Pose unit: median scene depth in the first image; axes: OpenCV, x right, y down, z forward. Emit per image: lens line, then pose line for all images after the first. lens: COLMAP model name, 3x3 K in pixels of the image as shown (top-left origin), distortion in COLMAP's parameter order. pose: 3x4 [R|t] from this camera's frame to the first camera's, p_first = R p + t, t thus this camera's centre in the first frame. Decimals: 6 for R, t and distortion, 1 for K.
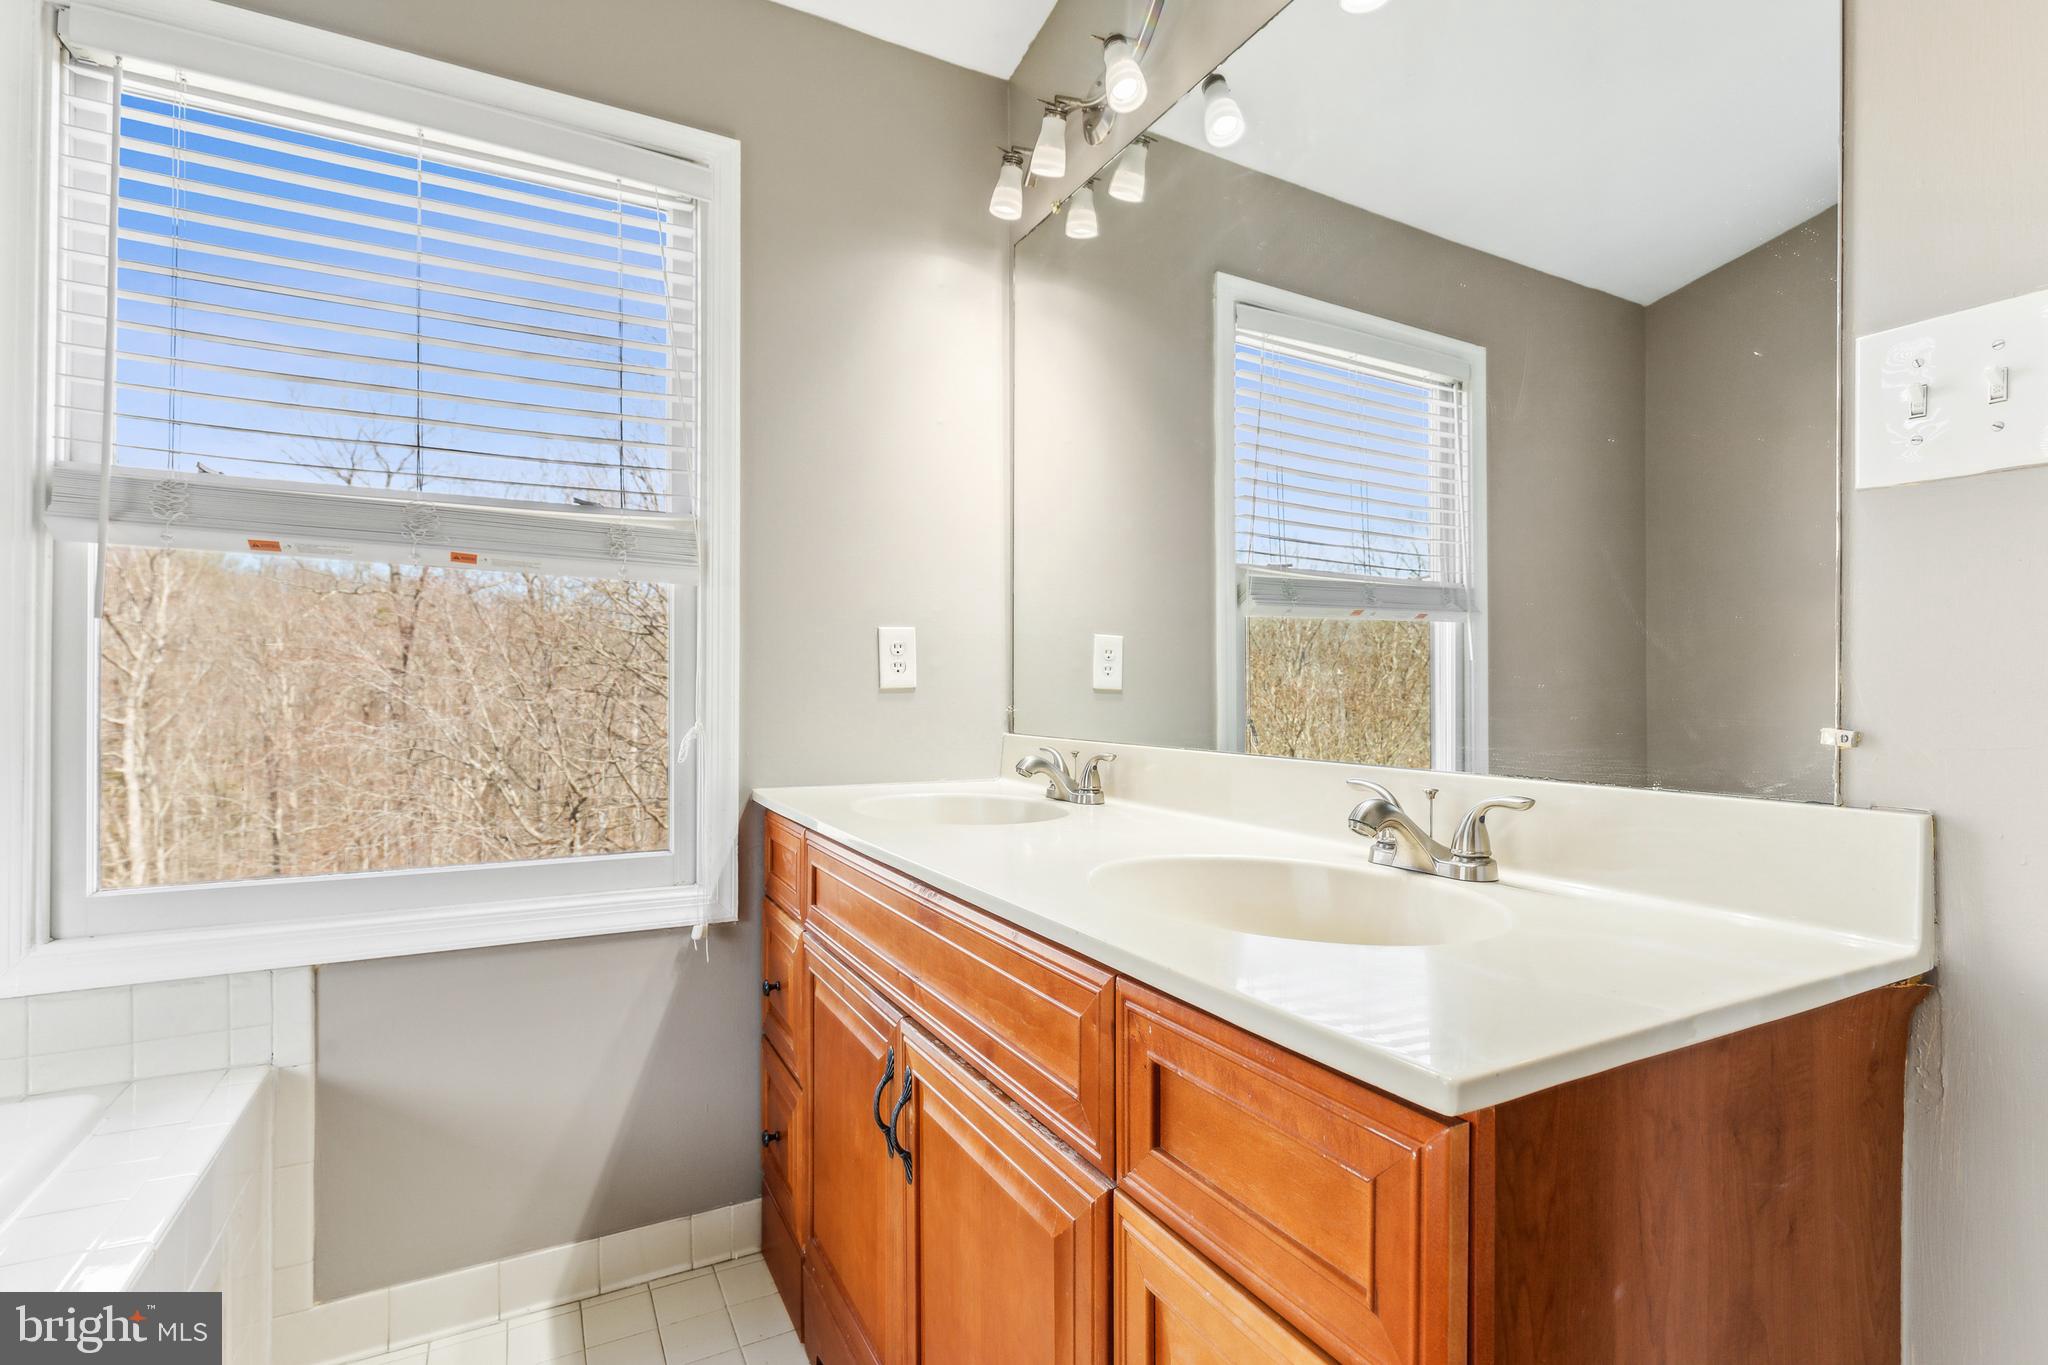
lens RADIAL K [[944.8, 0, 1028.4], [0, 944.8, 692.3], [0, 0, 1]] dist [-0.001593, -0.000407]
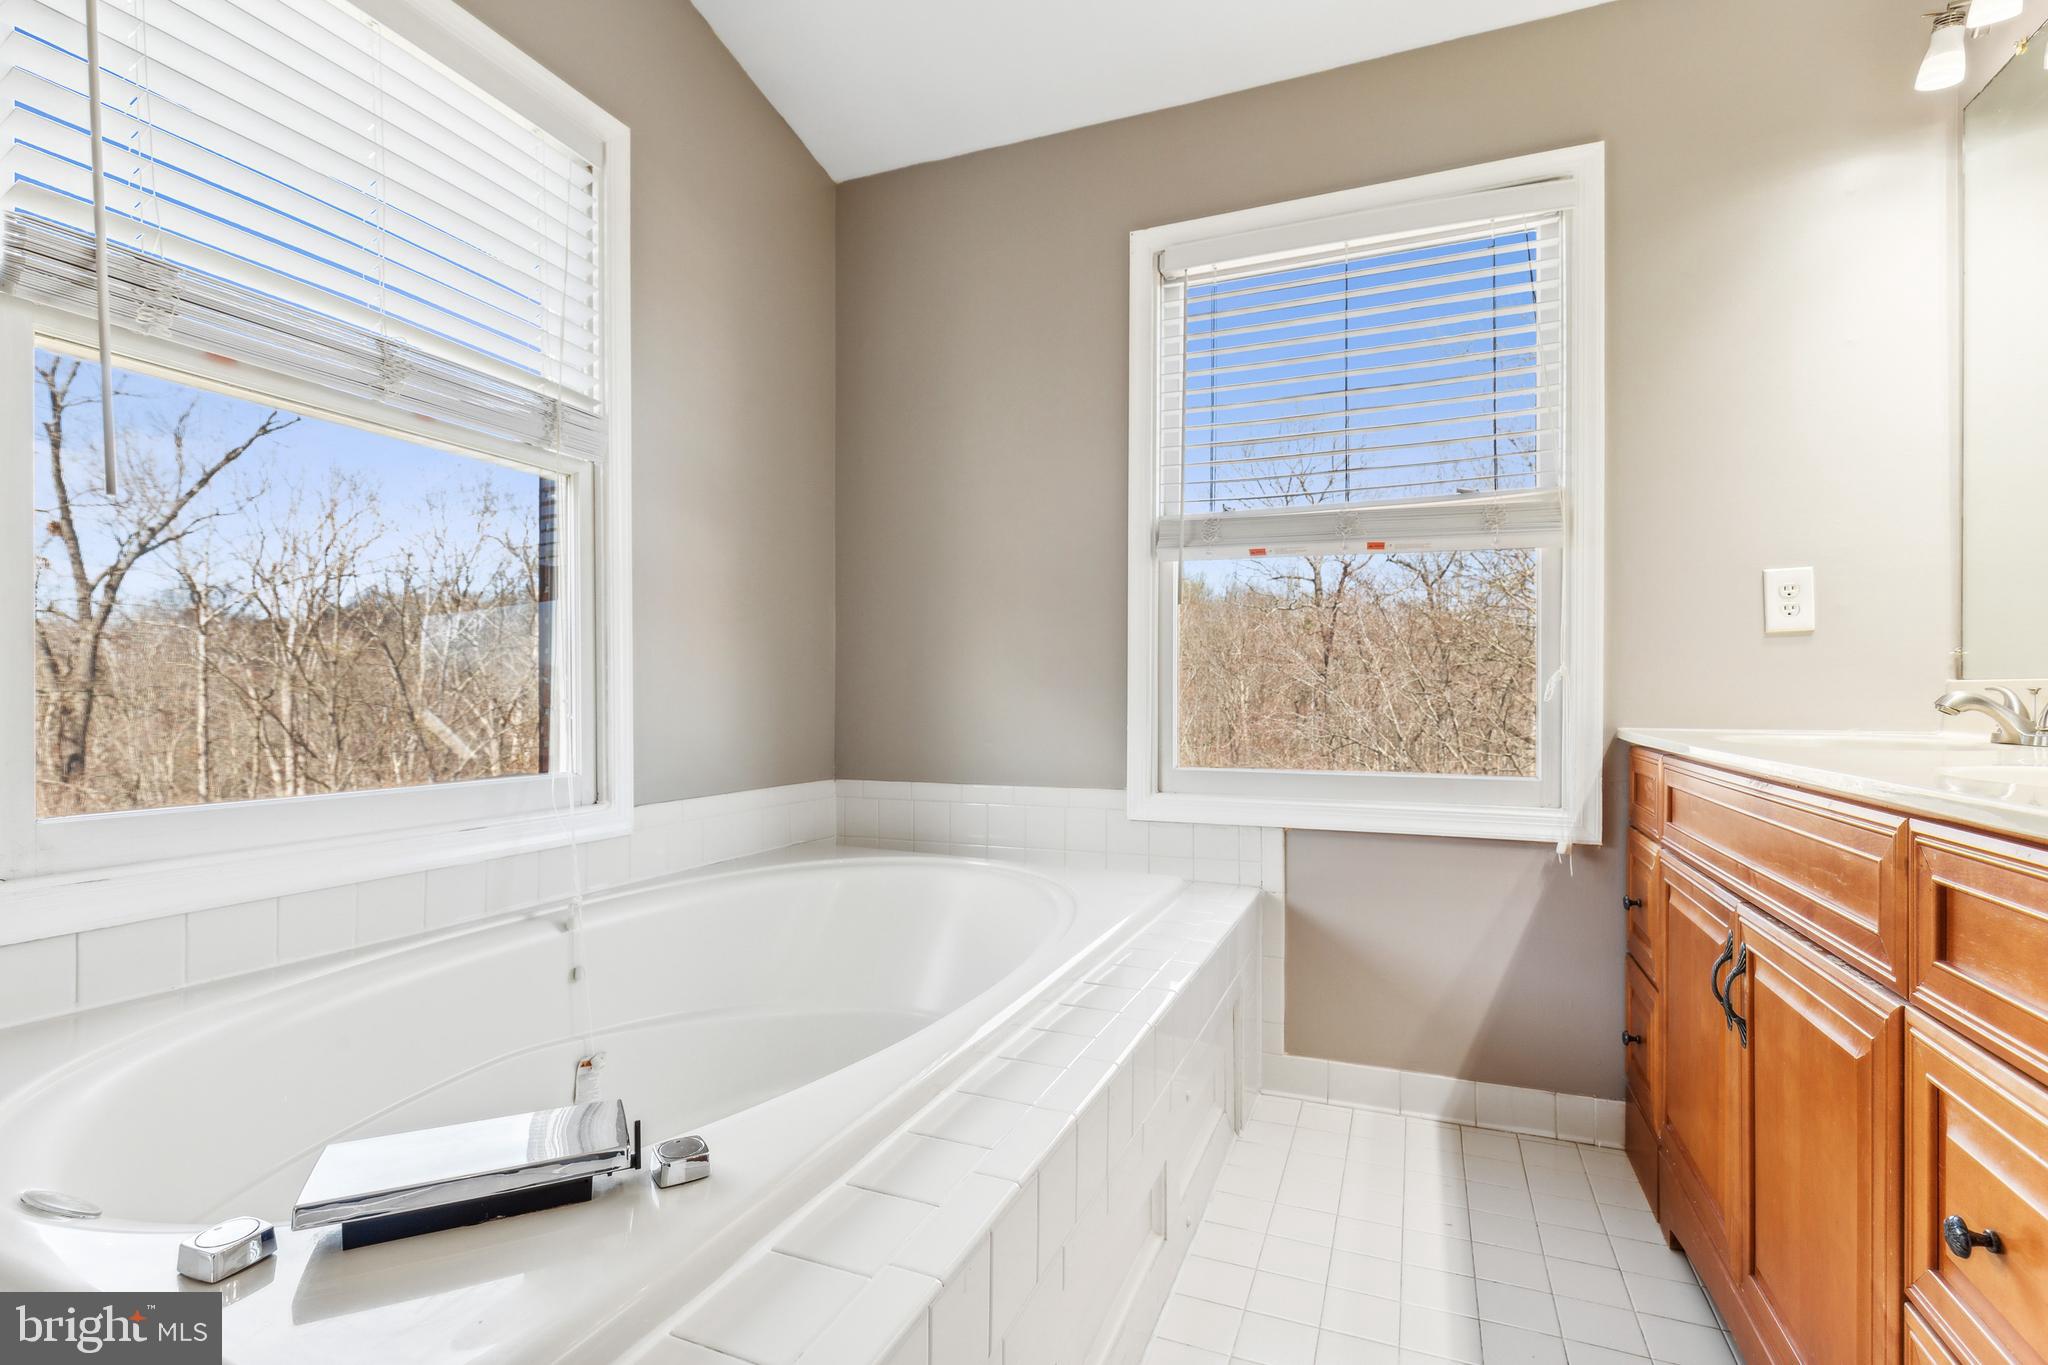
lens RADIAL K [[944.8, 0, 1028.4], [0, 944.8, 692.3], [0, 0, 1]] dist [-0.001593, -0.000407]
pose [[0.631013, -0.001673, -0.775770, 0.139624], [0.000011, 0.999998, -0.002147, 0.070592], [0.775772, 0.001346, 0.631012, -0.243876]]
